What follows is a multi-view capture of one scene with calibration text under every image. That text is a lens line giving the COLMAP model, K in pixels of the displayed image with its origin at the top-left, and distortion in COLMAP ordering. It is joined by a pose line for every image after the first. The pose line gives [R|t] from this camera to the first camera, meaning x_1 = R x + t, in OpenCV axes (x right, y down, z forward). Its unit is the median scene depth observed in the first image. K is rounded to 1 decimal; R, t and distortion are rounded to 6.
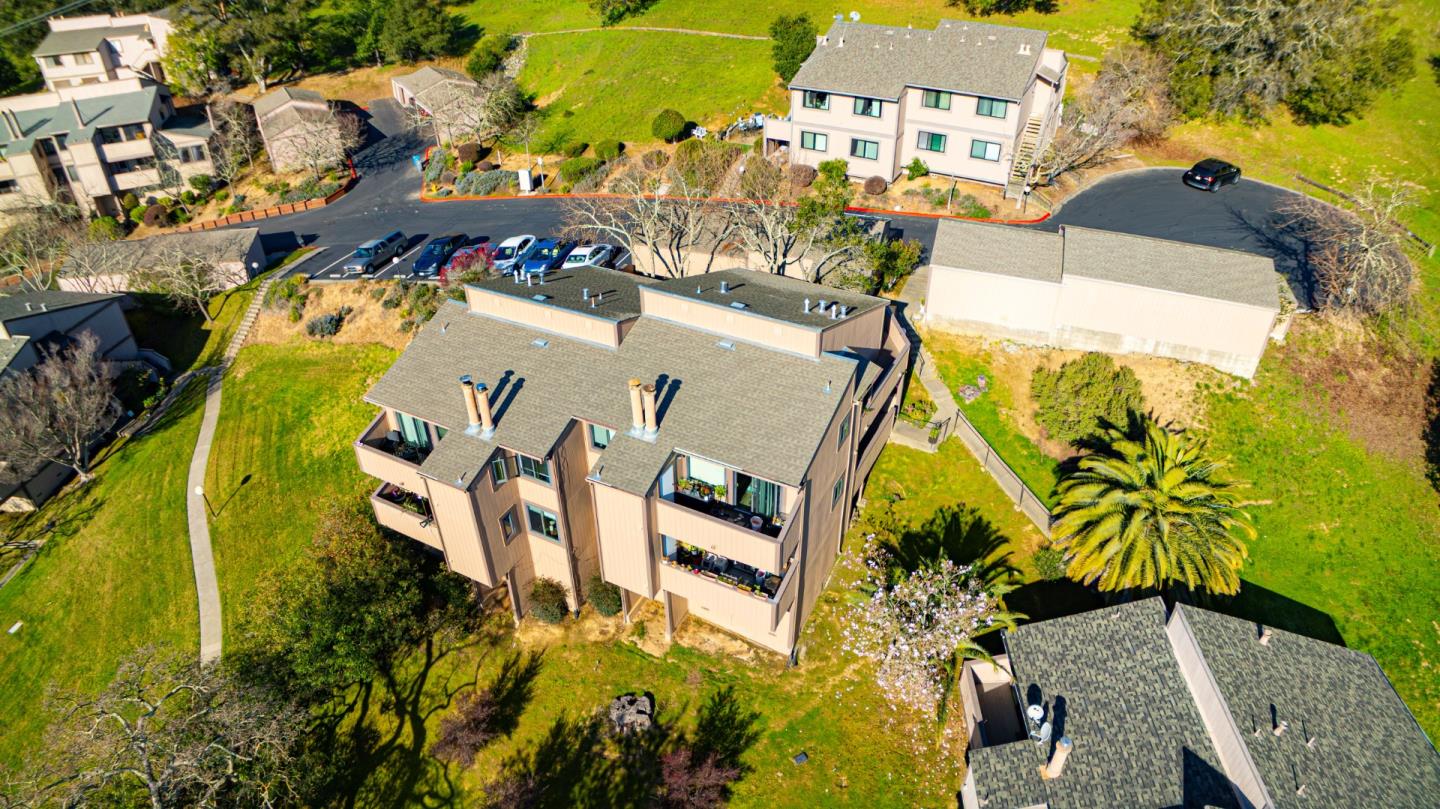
lens RADIAL K [[845.2, 0, 722.6], [0, 845.2, 409.8], [0, 0, 1]] dist [-0.144997, 0.032411]
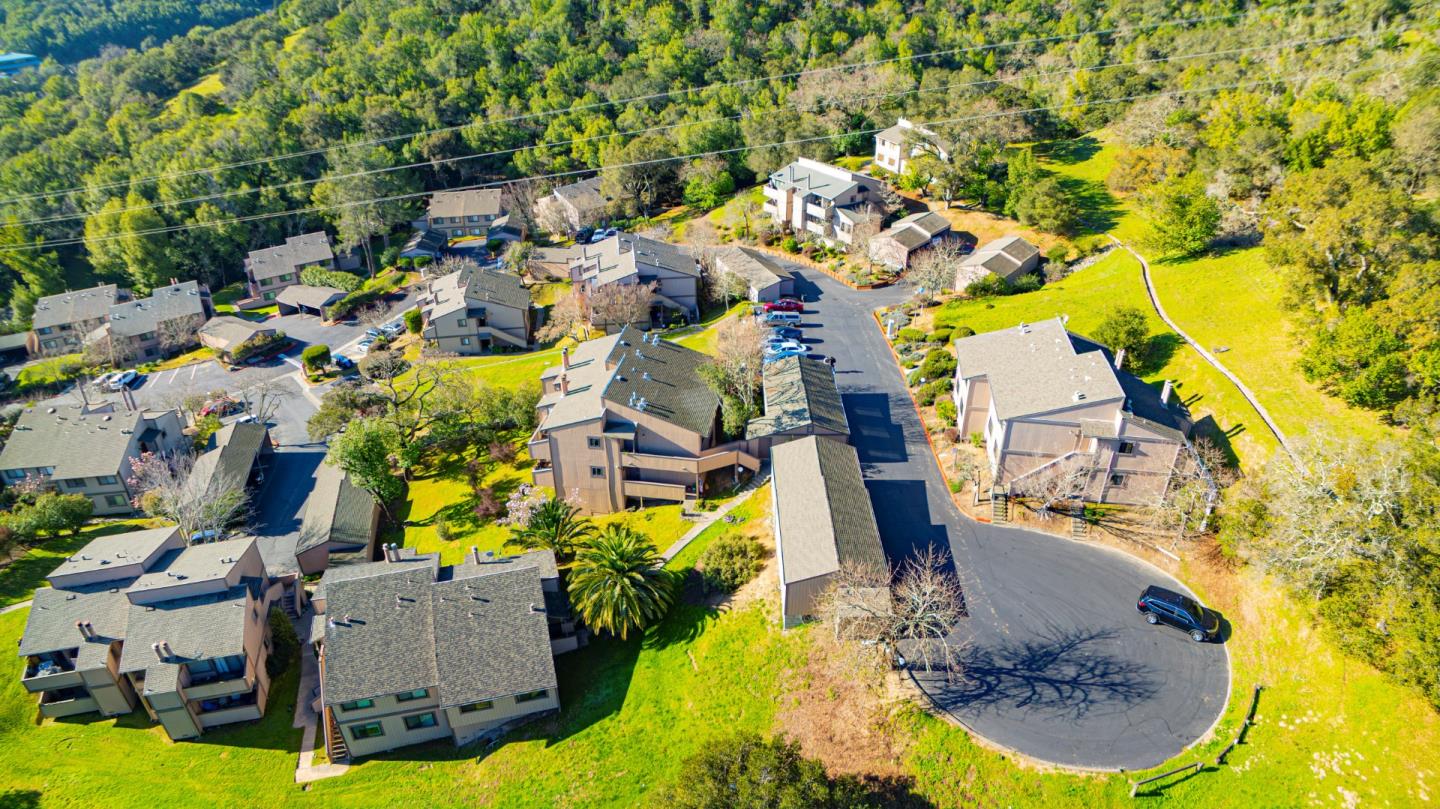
lens RADIAL K [[845.2, 0, 730.8], [0, 845.2, 398.7], [0, 0, 1]] dist [-0.144997, 0.032411]
pose [[0.326402, 0.479457, -0.814606, 1.207040], [-0.550126, 0.797168, 0.248765, -0.490590], [0.768650, 0.366938, 0.523959, 0.036255]]
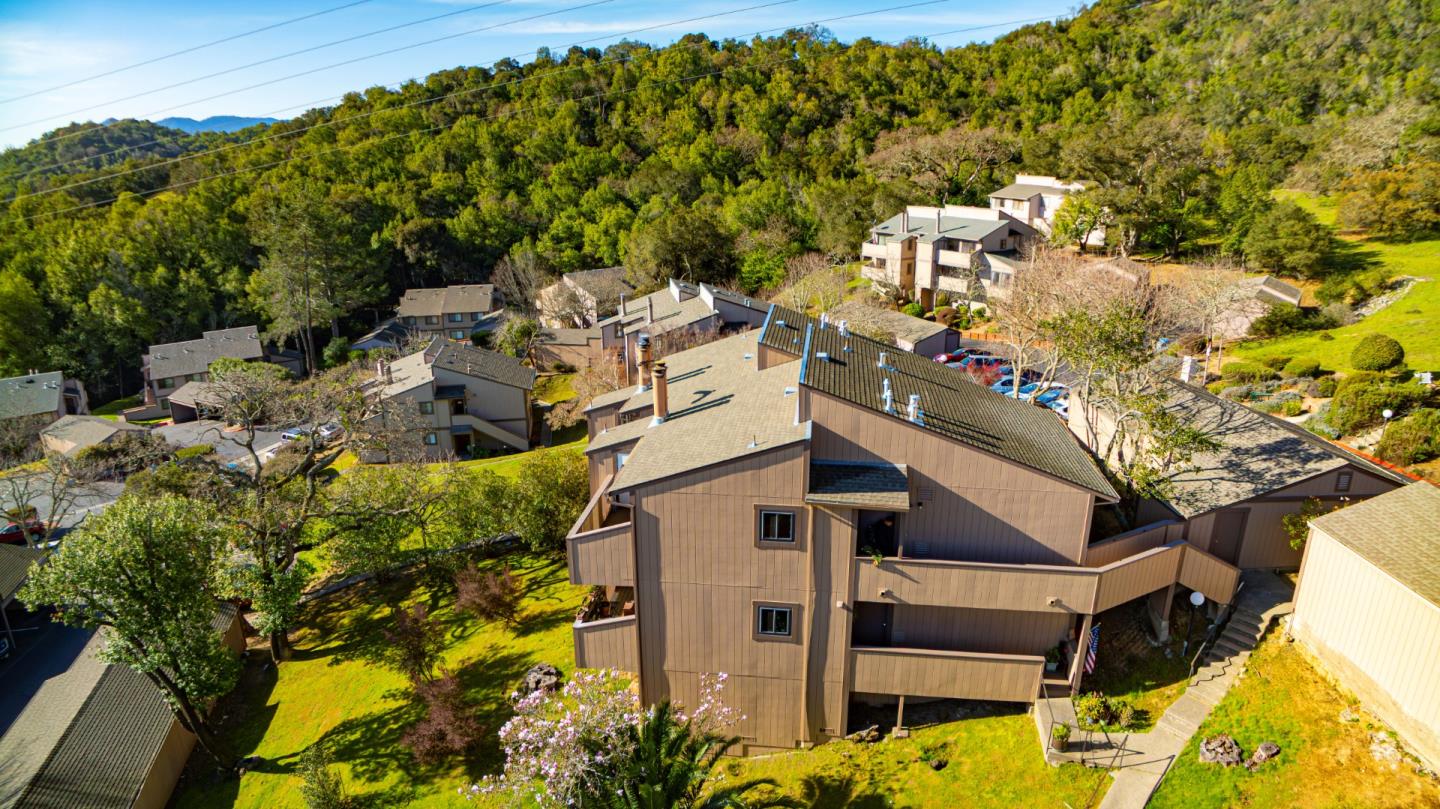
lens RADIAL K [[845.2, 0, 724.9], [0, 845.2, 410.3], [0, 0, 1]] dist [-0.144997, 0.032411]
pose [[0.341043, 0.294535, -0.892714, 0.442143], [-0.541814, 0.837631, 0.069373, -0.050272], [0.768197, 0.460026, 0.445252, 0.353866]]
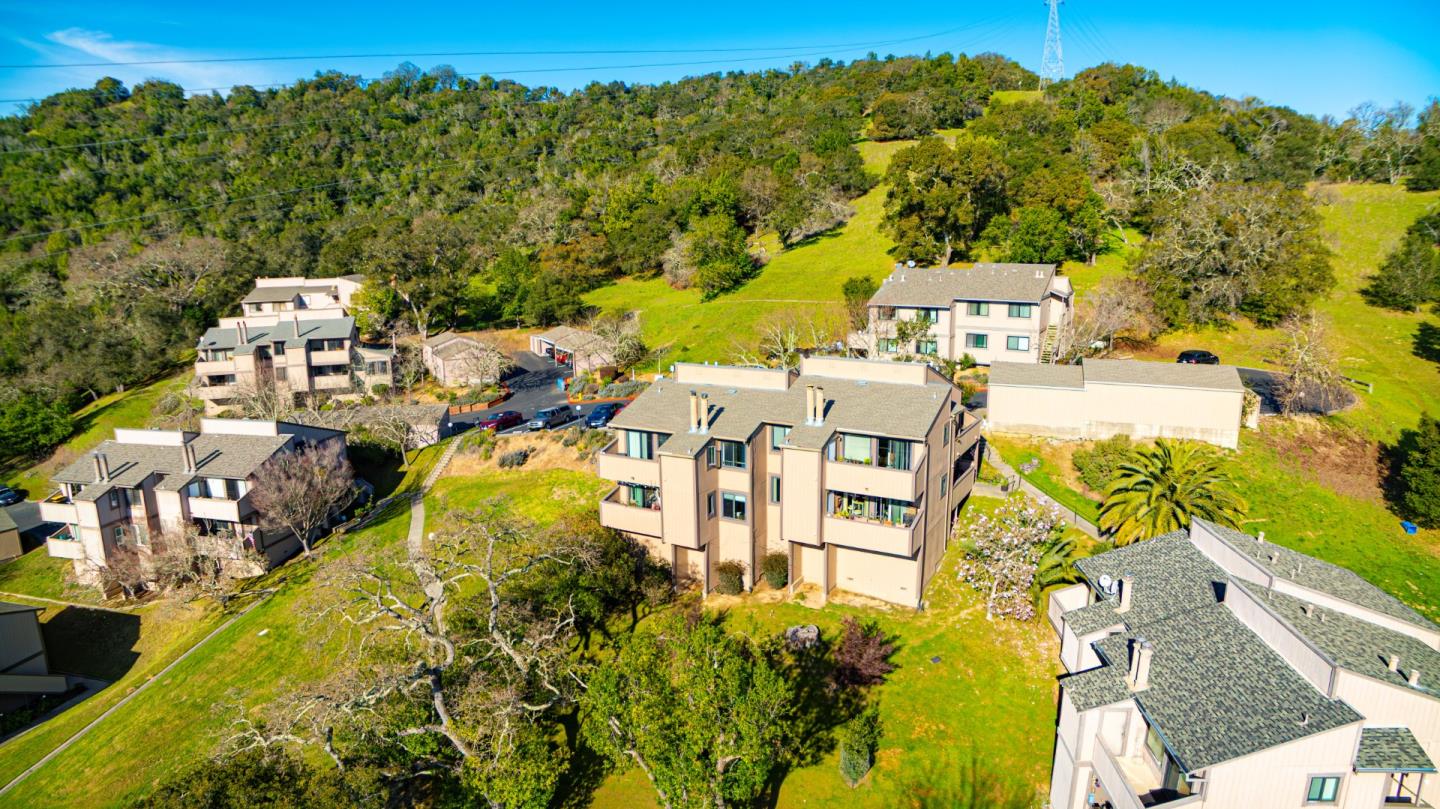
lens RADIAL K [[845.2, 0, 725.8], [0, 845.2, 409.9], [0, 0, 1]] dist [-0.144997, 0.032411]
pose [[0.999420, 0.002768, -0.033939, -0.114454], [-0.015922, 0.919015, -0.393901, 0.341206], [0.030100, 0.394213, 0.918526, -0.220815]]
